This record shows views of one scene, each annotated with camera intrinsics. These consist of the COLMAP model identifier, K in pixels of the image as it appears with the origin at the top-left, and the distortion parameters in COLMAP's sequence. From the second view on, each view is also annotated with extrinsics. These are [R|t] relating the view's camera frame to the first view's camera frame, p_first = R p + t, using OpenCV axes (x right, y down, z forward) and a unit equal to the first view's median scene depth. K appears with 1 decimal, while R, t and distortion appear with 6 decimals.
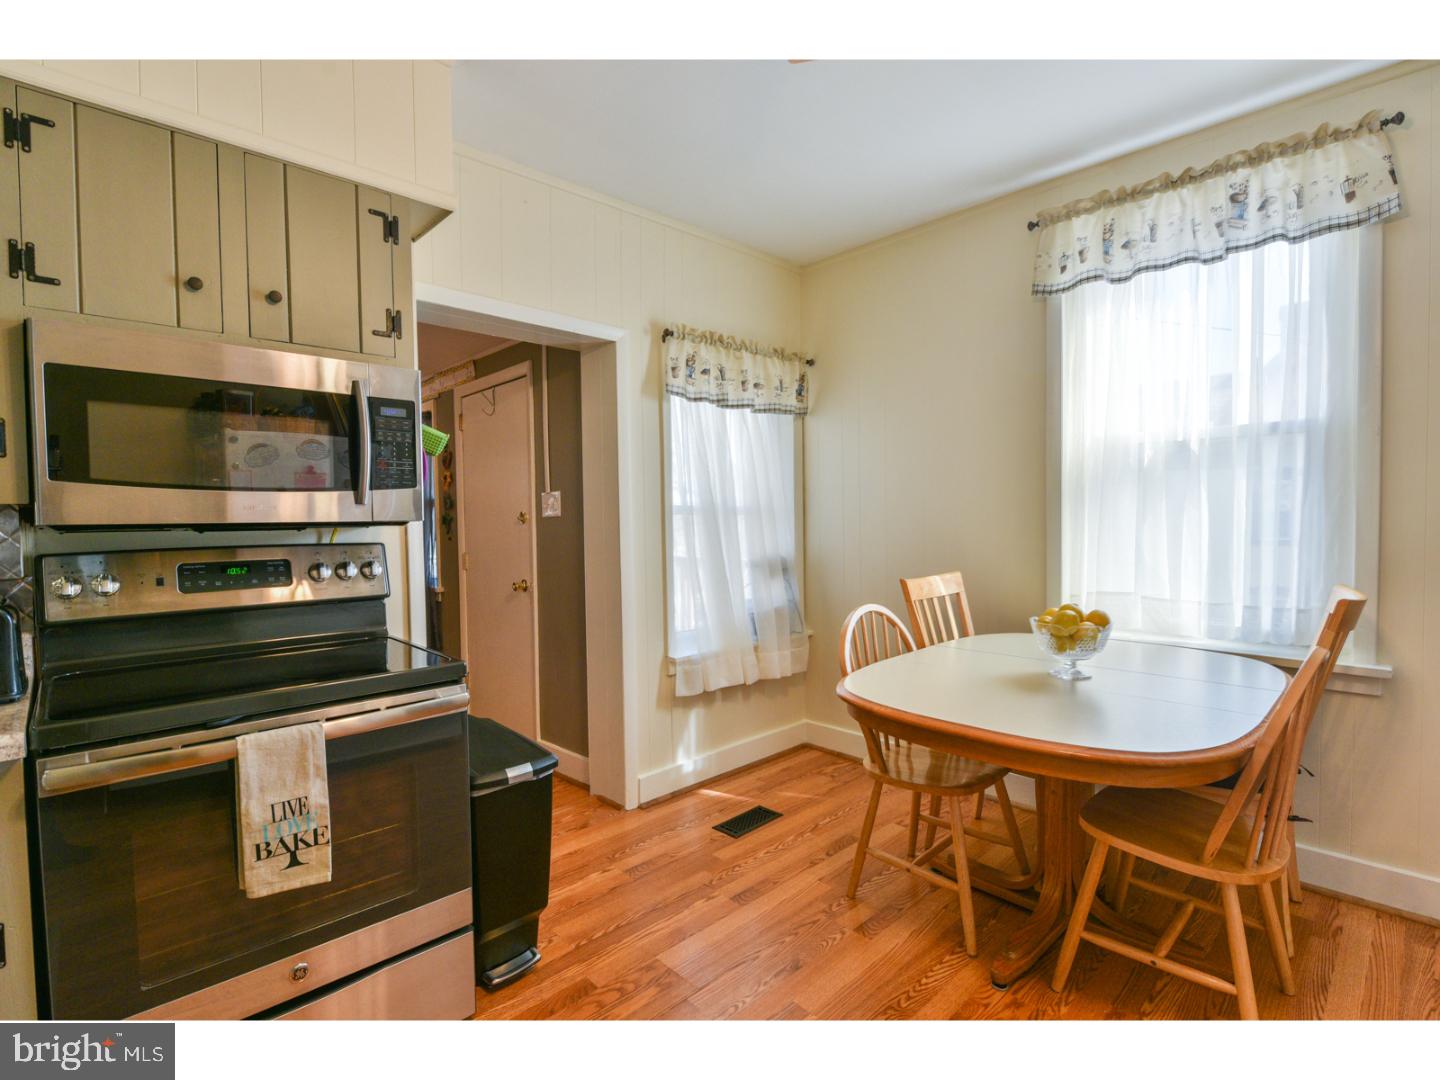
lens RADIAL K [[691.1, 0, 723.3], [0, 691.1, 541.2], [0, 0, 1]] dist [-0.012837, 0.000146]
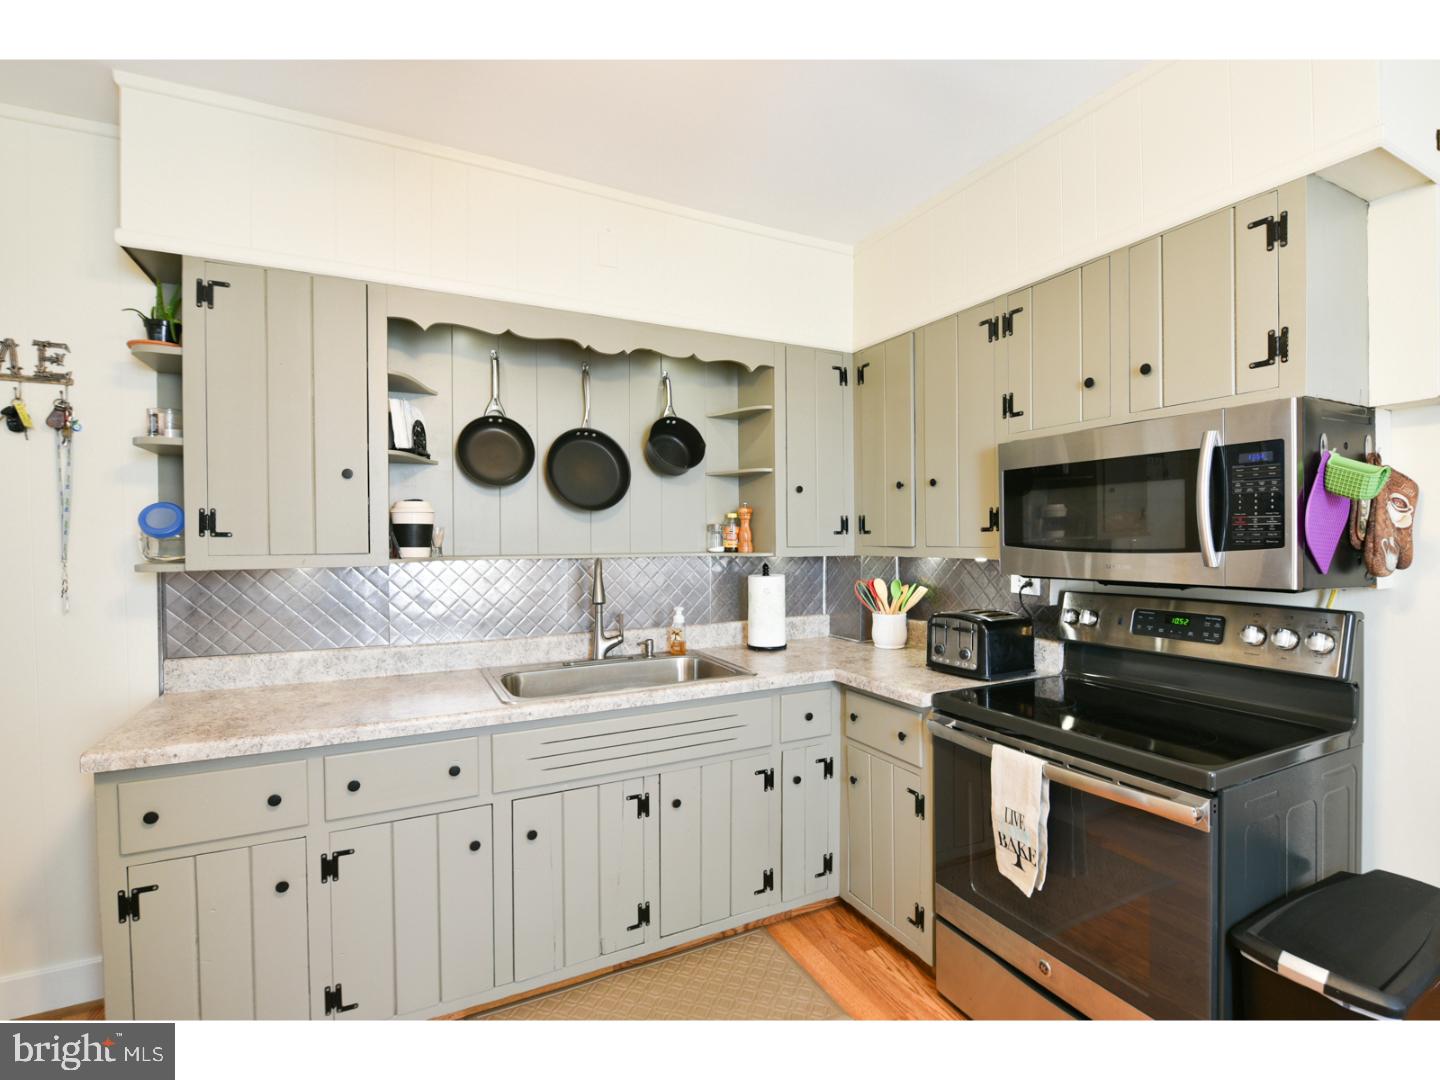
lens RADIAL K [[663.6, 0, 726.7], [0, 663.6, 543.6], [0, 0, 1]] dist [-0.009749, -0.001364]
pose [[-0.292588, 0.024086, -0.955935, 0.481651], [-0.017302, 0.999386, 0.030476, -0.097463], [0.956082, 0.025457, -0.291991, 0.630498]]
